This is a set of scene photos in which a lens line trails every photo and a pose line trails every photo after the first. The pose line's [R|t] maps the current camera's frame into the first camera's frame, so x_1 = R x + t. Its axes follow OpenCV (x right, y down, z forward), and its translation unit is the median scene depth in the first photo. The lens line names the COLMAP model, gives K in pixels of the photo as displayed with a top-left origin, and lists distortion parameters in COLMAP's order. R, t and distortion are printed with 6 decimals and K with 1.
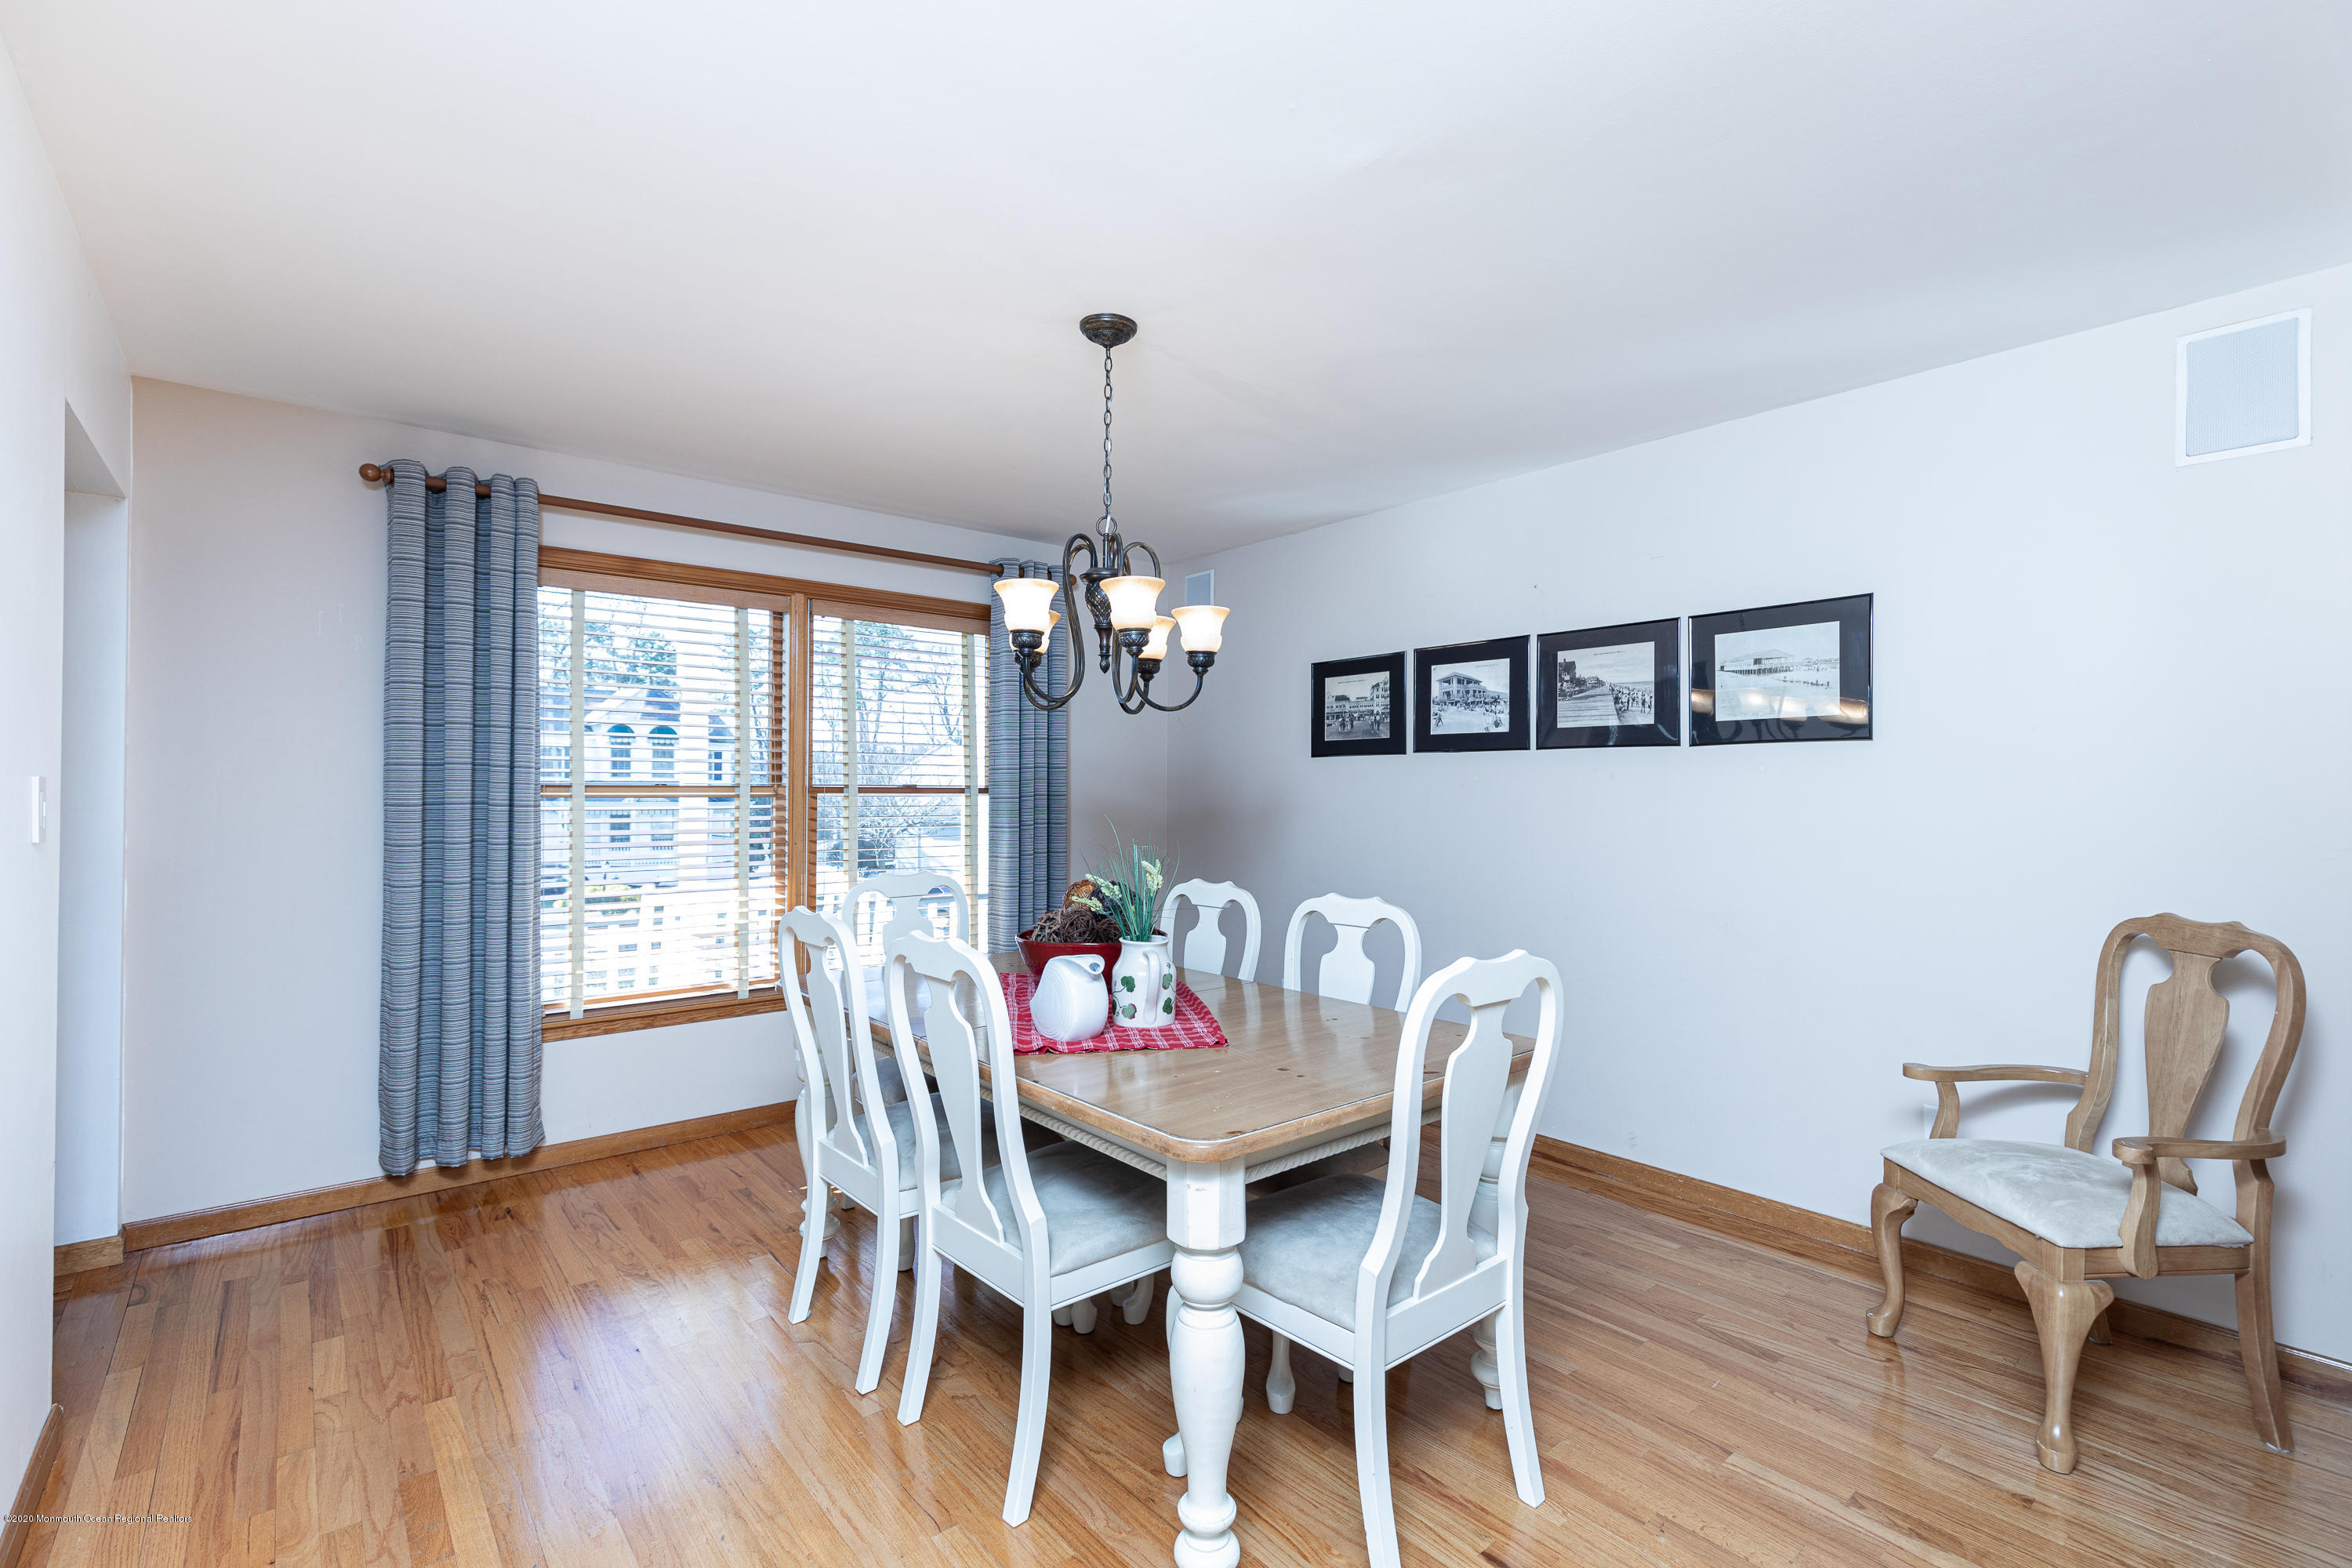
lens RADIAL K [[1080.7, 0, 1176.0], [0, 1080.7, 784.0], [0, 0, 1]] dist [-0.001138, -0.000335]
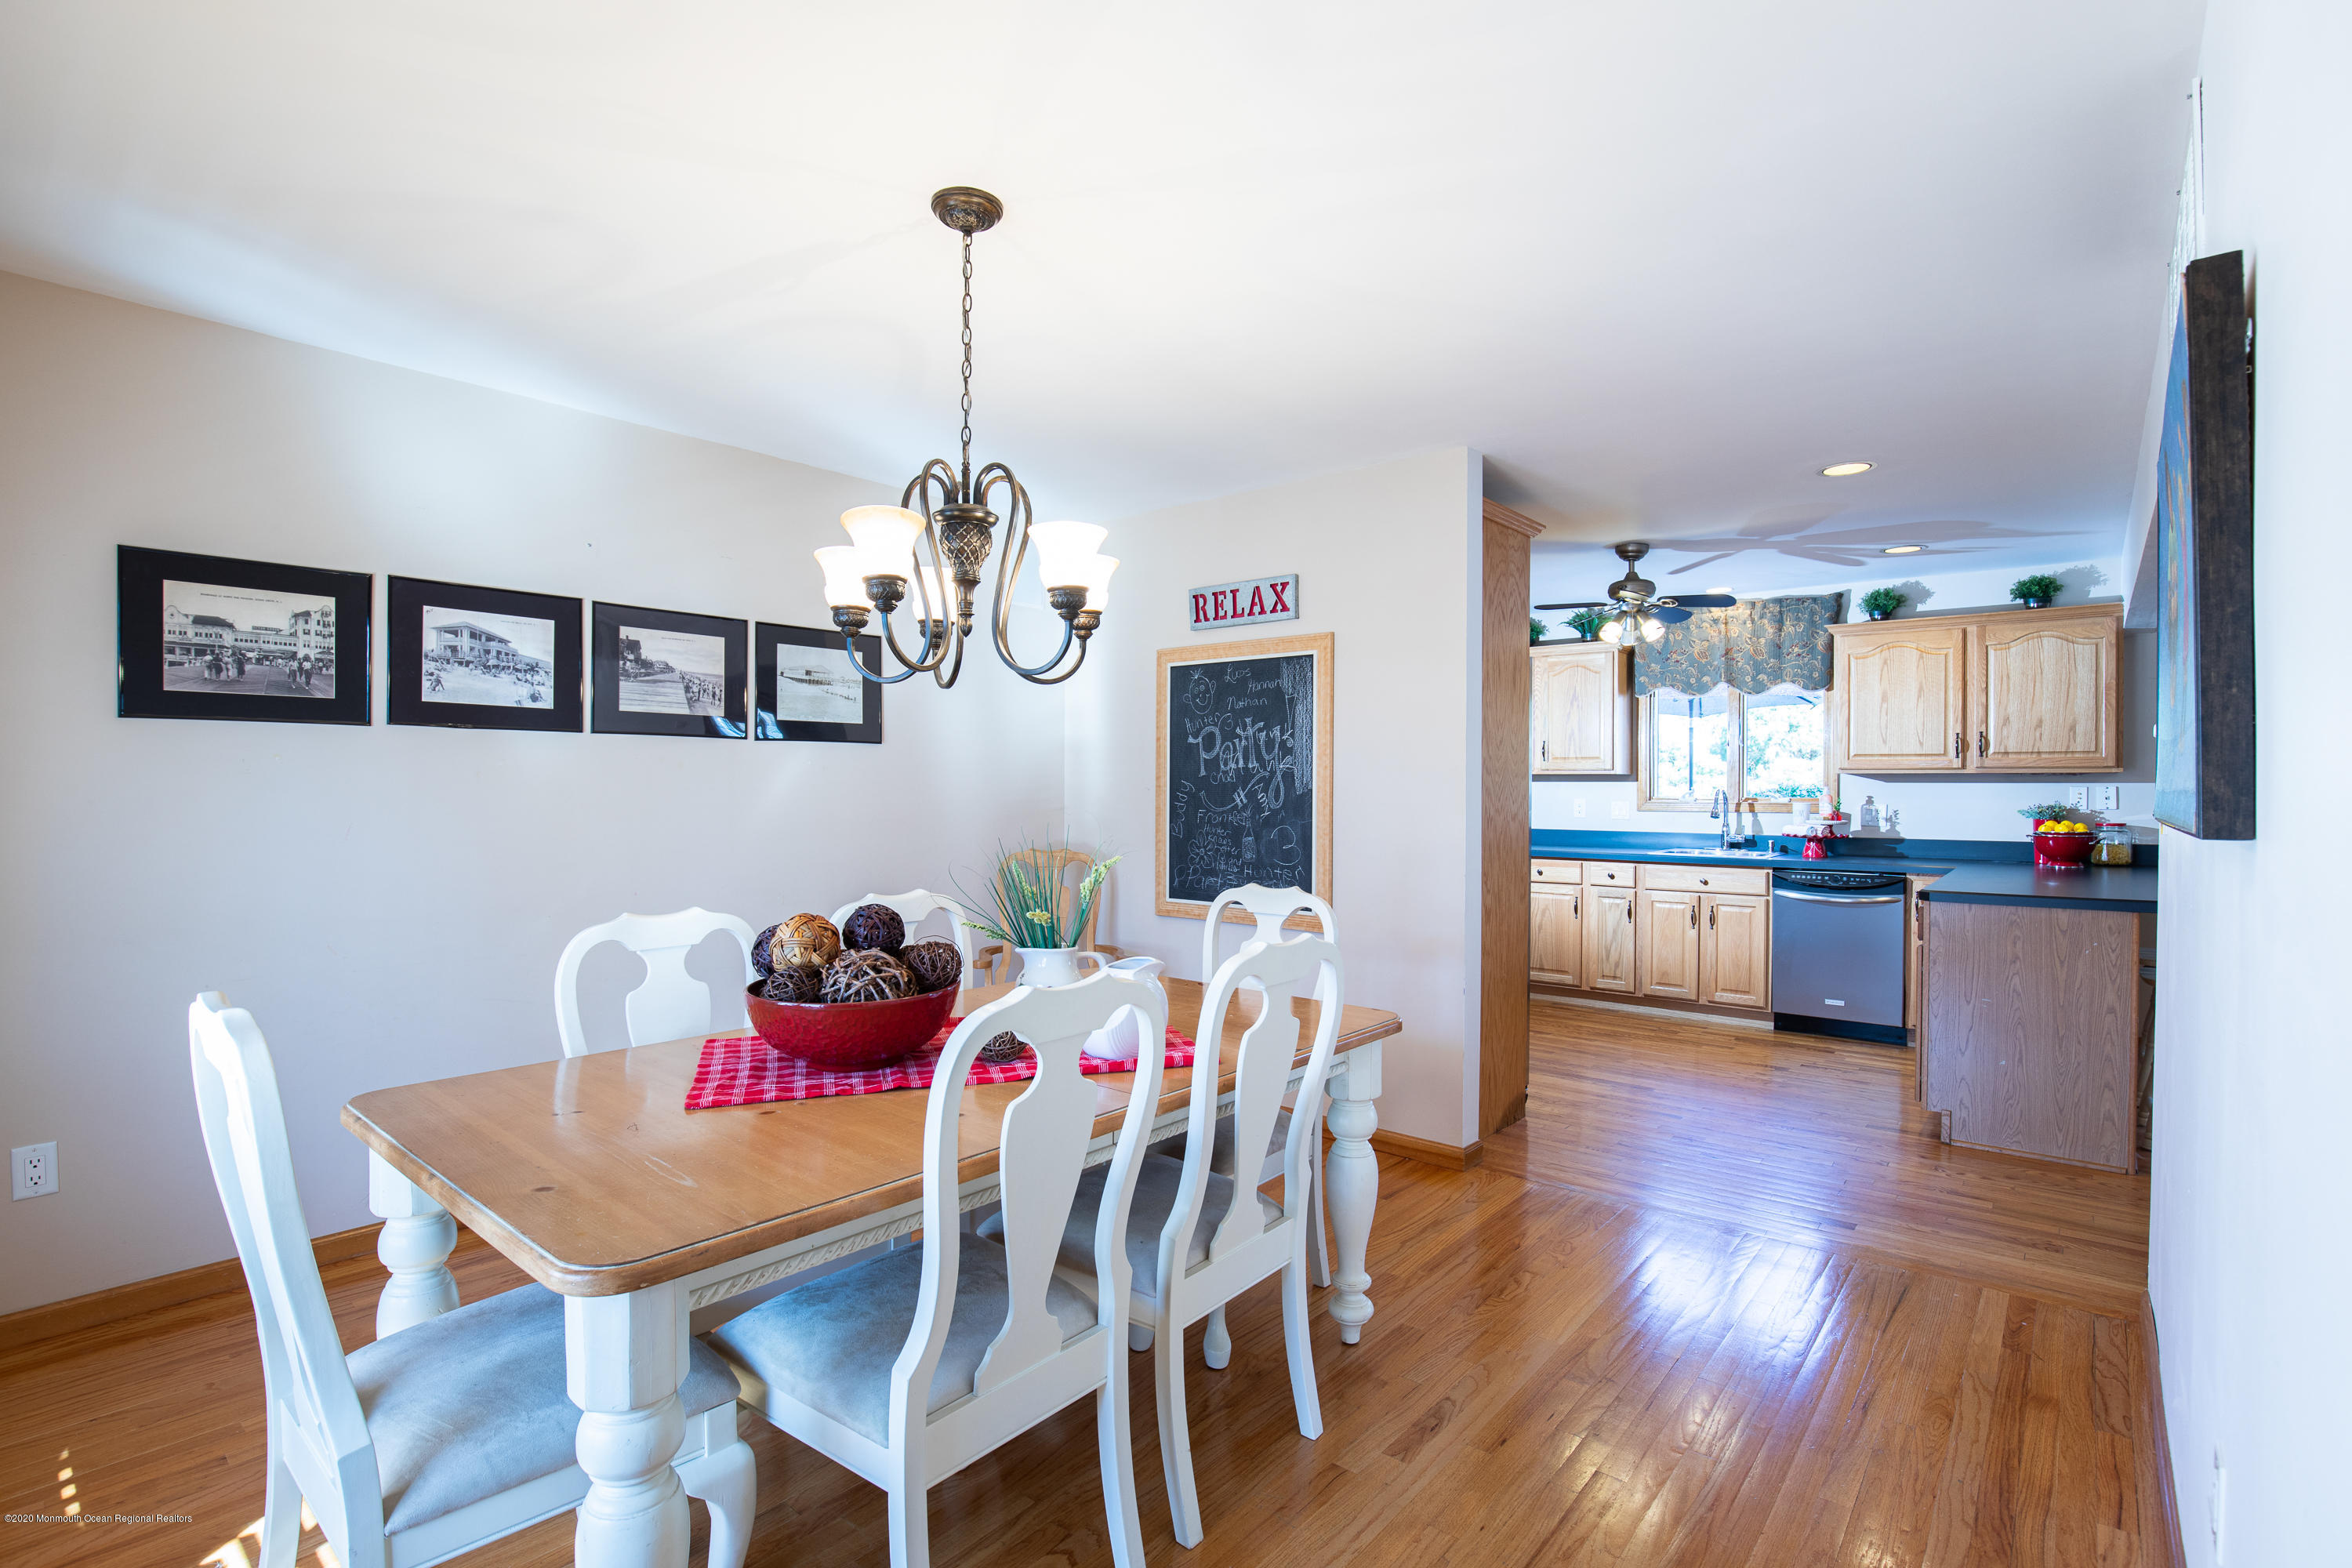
lens RADIAL K [[1093.9, 0, 1176.0], [0, 1093.9, 784.0], [0, 0, 1]] dist [-0.025487, -0.000105]
pose [[-0.174805, -0.004029, 0.984595, -0.594512], [-0.013582, 0.999906, 0.001680, 0.001499], [-0.984509, -0.013079, -0.174844, 0.668533]]
